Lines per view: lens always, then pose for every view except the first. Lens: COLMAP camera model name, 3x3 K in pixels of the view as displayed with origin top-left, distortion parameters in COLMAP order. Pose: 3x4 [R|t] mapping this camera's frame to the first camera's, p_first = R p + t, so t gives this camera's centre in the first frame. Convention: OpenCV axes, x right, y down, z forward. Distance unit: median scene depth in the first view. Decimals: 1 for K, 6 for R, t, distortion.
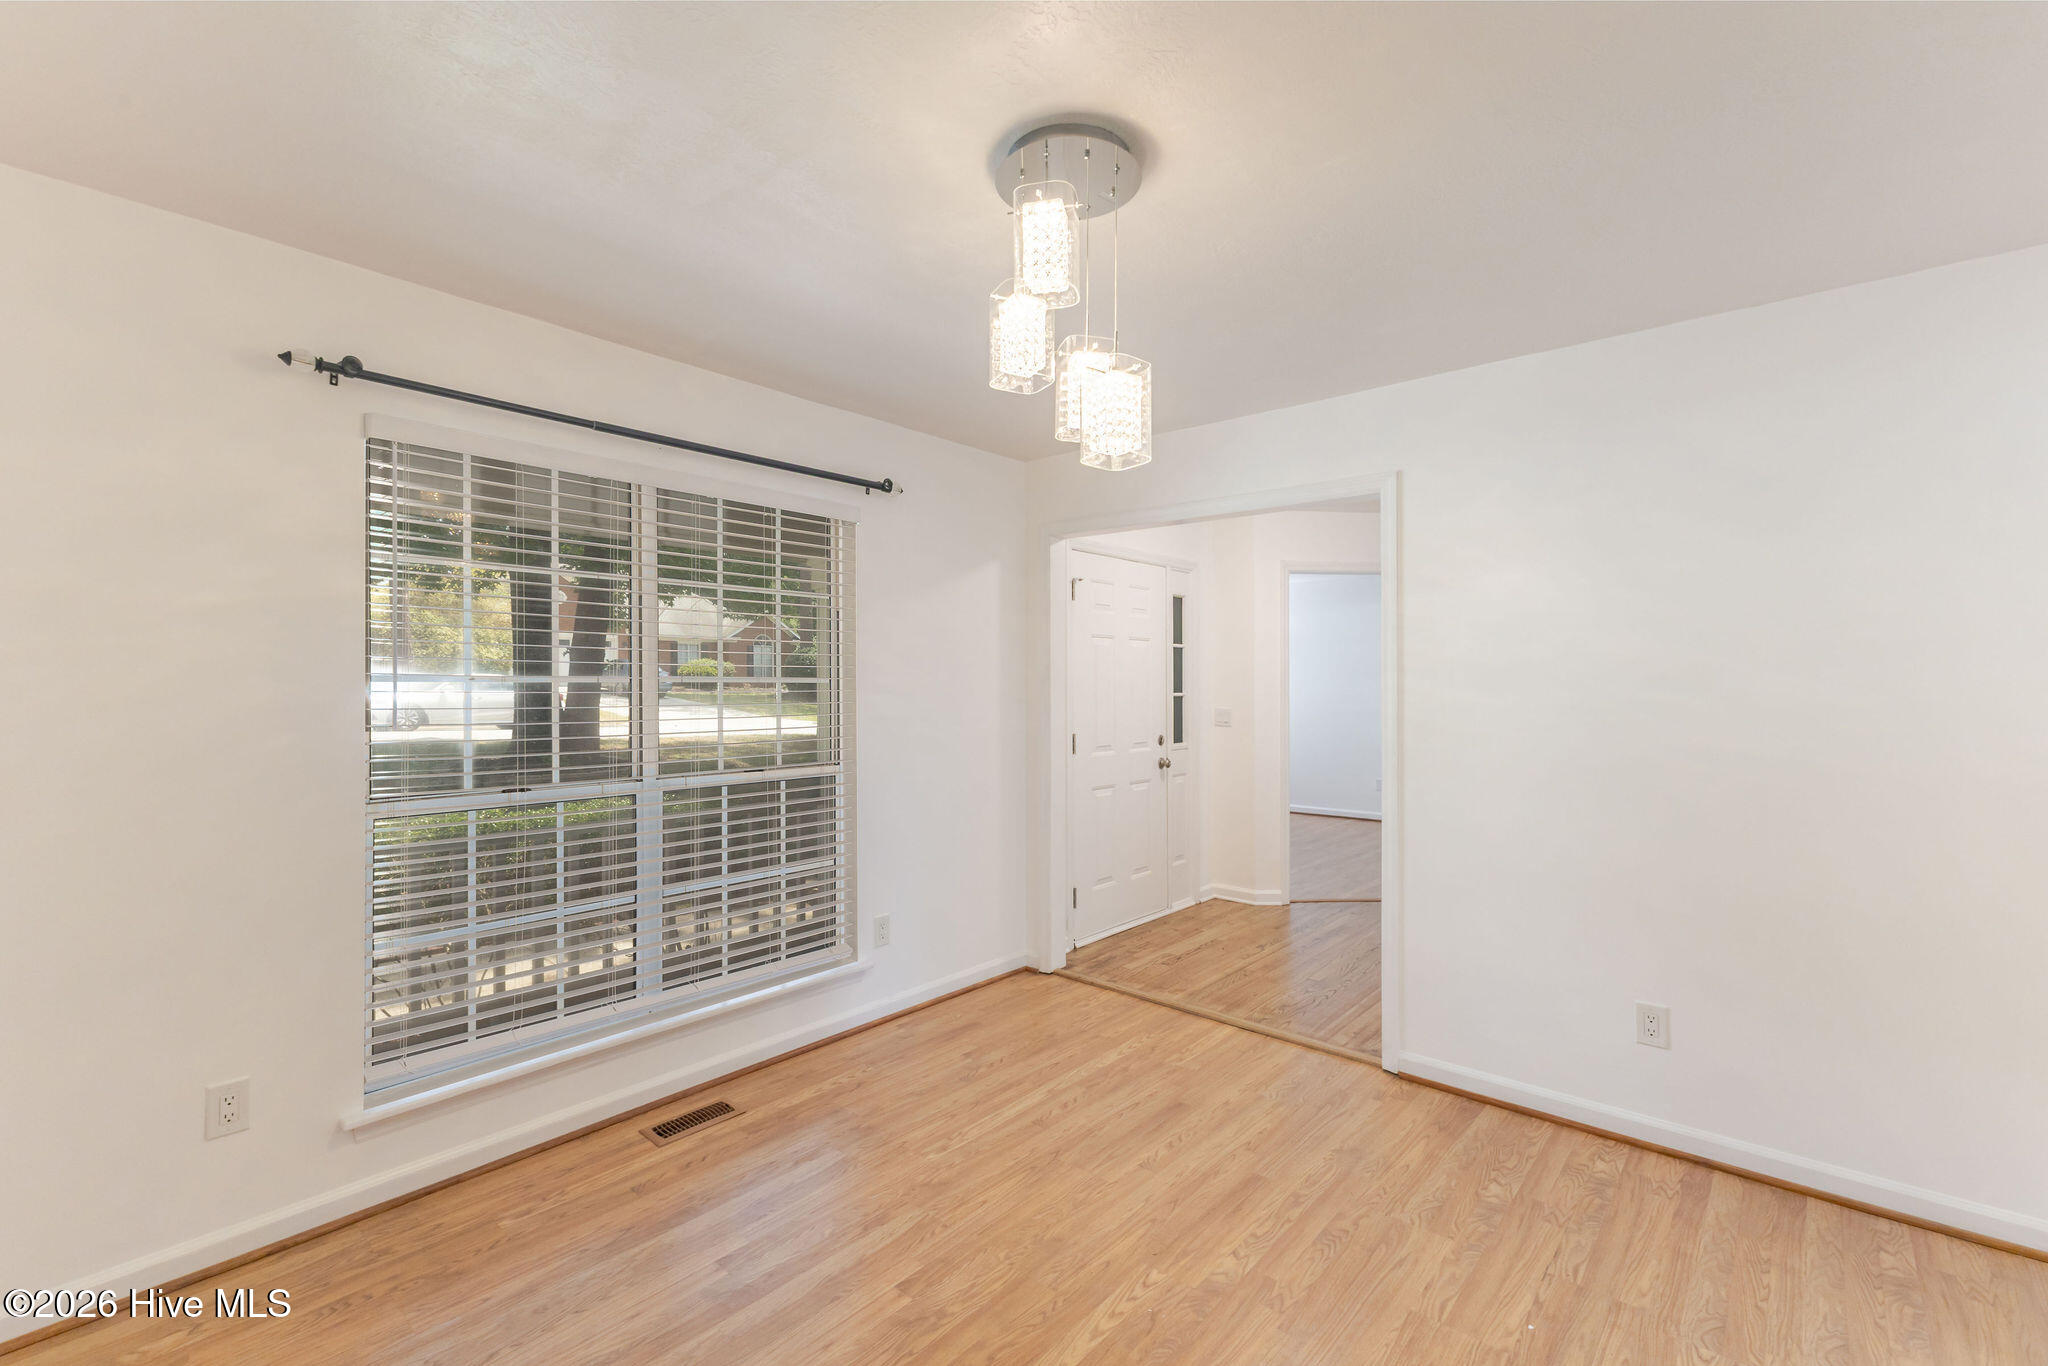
lens RADIAL K [[878.7, 0, 1024.0], [0, 878.7, 683.0], [0, 0, 1]] dist [0.013935, 0.000242]
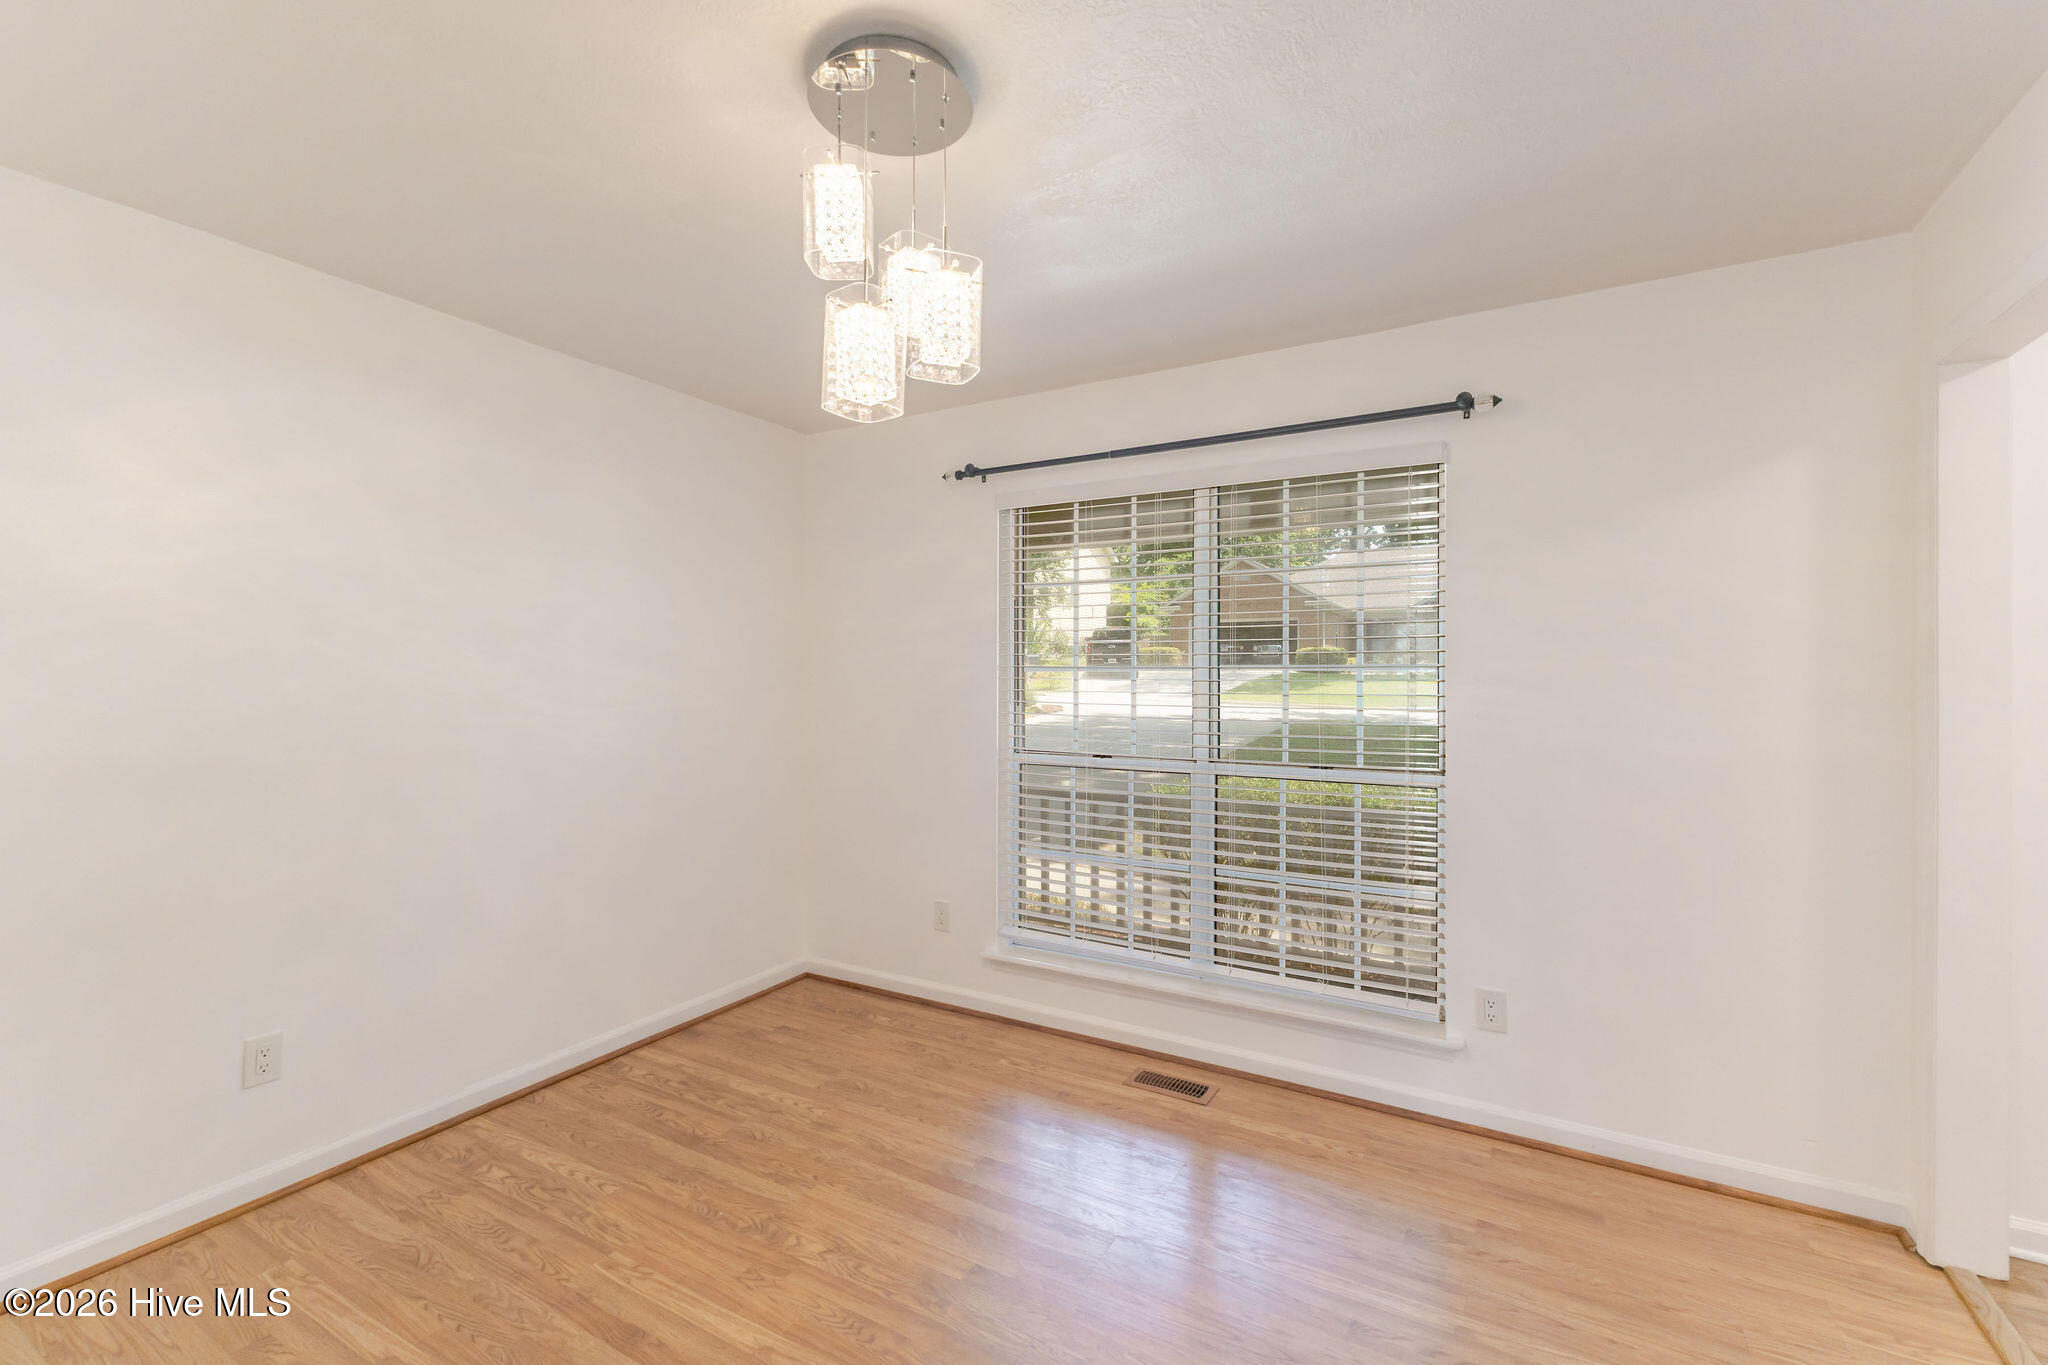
lens RADIAL K [[884.0, 0, 1024.1], [0, 884.0, 675.0], [0, 0, 1]] dist [0.015808, -0.005046]
pose [[0.187450, 0.004711, -0.982263, 0.577969], [0.005699, 0.999966, 0.005884, -0.002385], [0.982258, -0.006700, 0.187417, 0.576089]]
